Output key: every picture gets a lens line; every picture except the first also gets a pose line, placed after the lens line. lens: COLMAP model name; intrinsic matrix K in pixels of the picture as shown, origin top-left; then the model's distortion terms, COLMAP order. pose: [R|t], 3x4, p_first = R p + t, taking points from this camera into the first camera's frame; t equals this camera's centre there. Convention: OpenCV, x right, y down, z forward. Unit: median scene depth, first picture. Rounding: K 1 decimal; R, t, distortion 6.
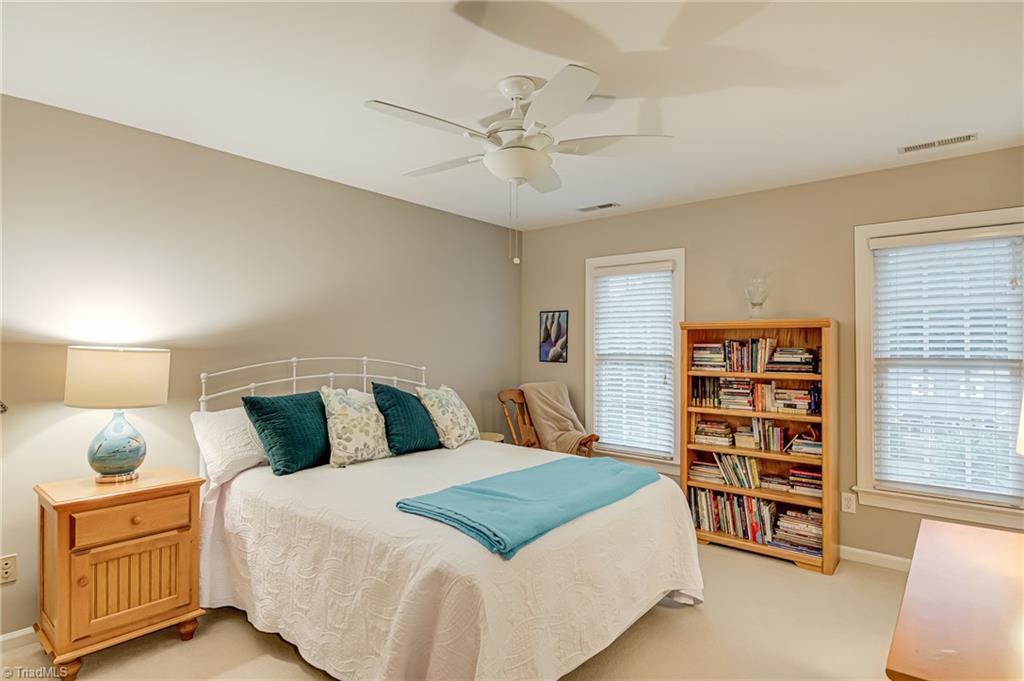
lens RADIAL K [[552.0, 0, 508.4], [0, 552.0, 341.0], [0, 0, 1]] dist [0.024283, -0.016382]
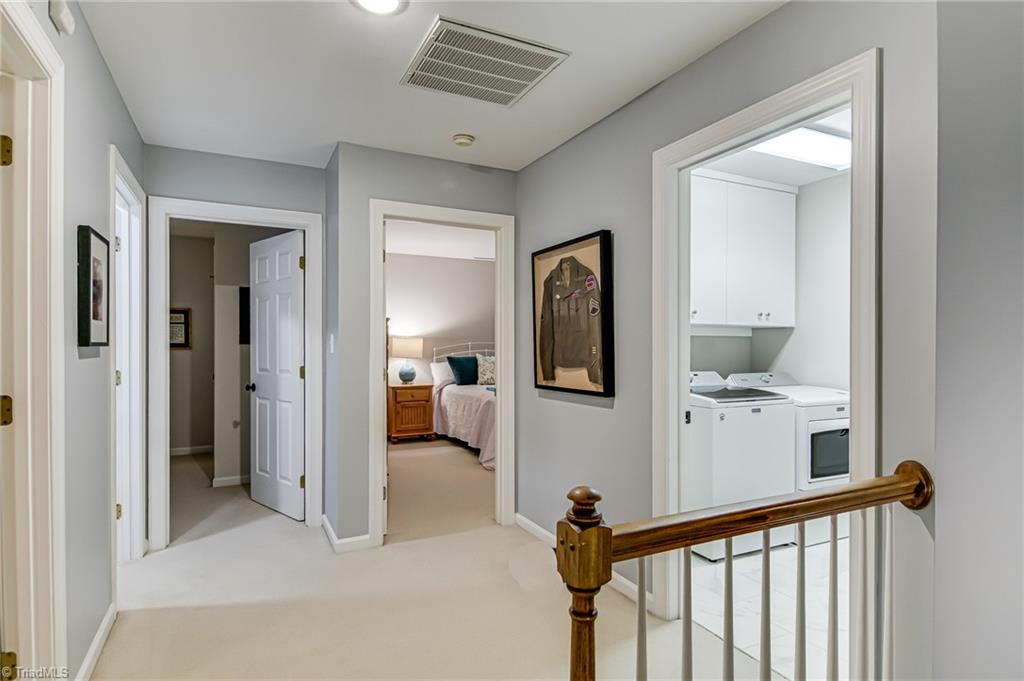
lens RADIAL K [[552.0, 0, 513.3], [0, 552.0, 341.1], [0, 0, 1]] dist [0.024283, -0.016382]
pose [[0.921722, -0.002194, -0.387844, 0.831089], [0.005175, 0.999965, 0.006641, 0.013845], [0.387816, -0.008128, 0.921701, -1.294753]]
